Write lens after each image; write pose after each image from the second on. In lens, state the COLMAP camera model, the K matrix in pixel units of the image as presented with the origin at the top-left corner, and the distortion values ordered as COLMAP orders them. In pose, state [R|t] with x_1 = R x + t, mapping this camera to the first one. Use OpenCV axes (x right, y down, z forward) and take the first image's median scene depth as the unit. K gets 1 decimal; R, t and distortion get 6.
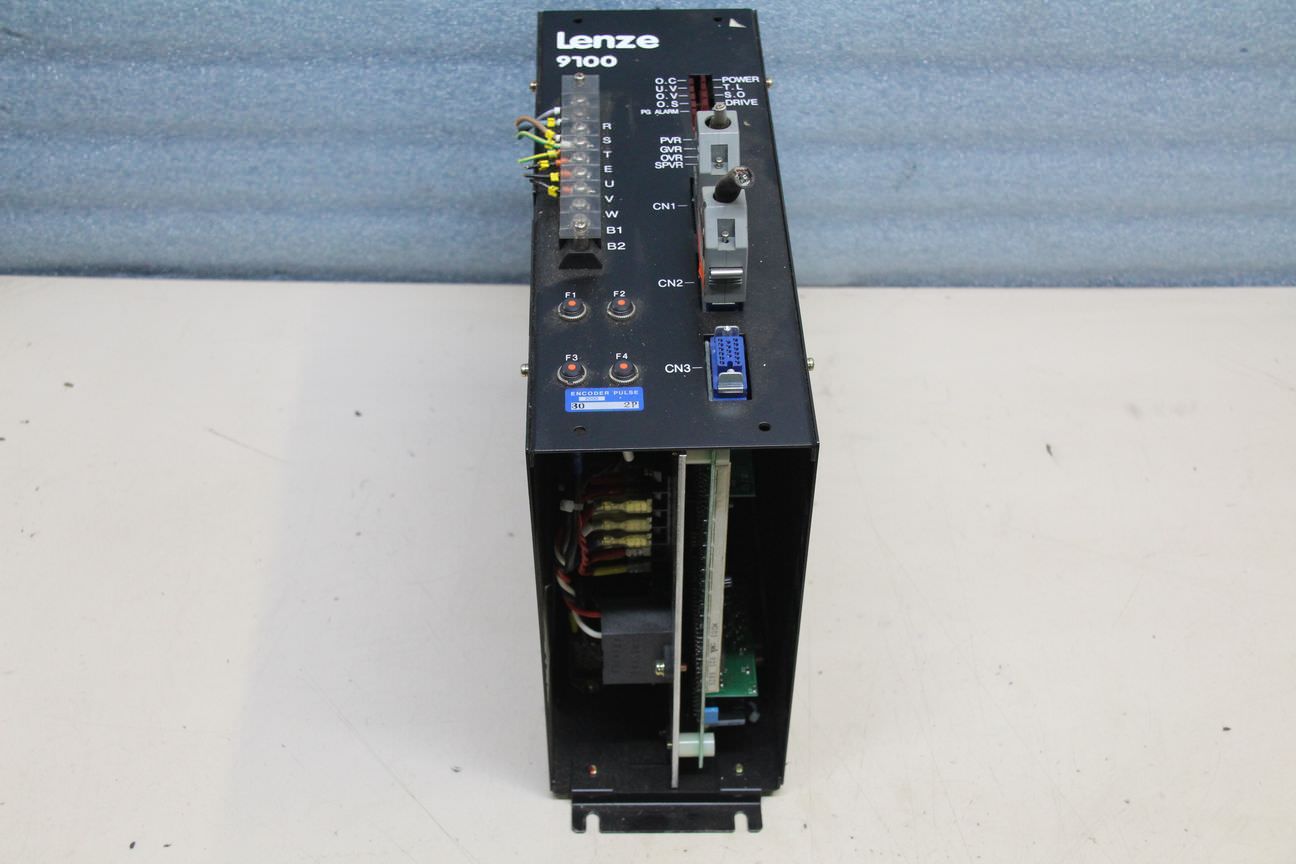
lens RADIAL K [[1632.7, 0, 648.0], [0, 1632.7, 432.0], [0, 0, 1]] dist [0.062499, -0.000305]
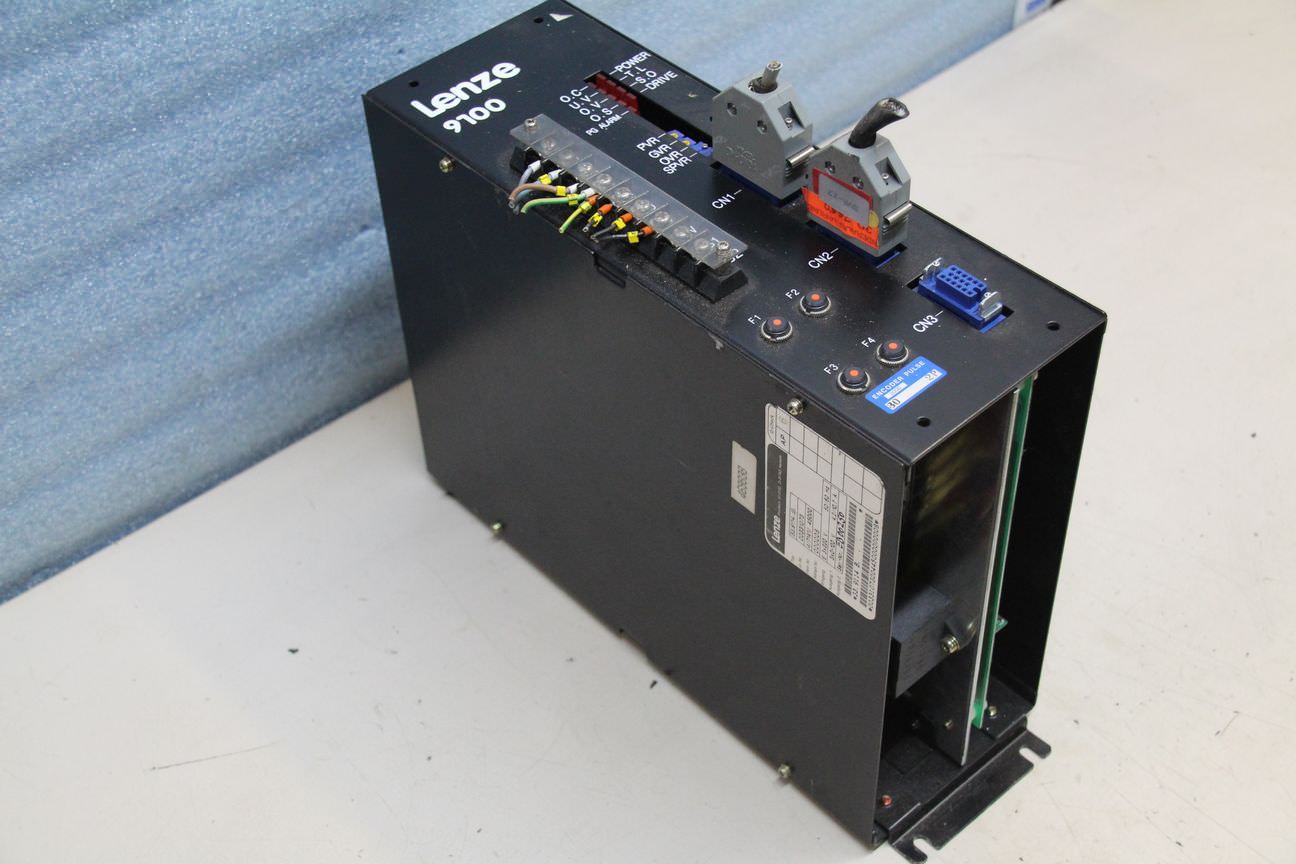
lens RADIAL K [[1845.7, 0, 648.0], [0, 1845.7, 432.0], [0, 0, 1]] dist [-0.005778, 0.988426]
pose [[0.758444, -0.480571, 0.440243, -0.485845], [0.488457, 0.866344, 0.104198, -0.140997], [-0.431477, 0.136011, 0.891812, 0.115798]]
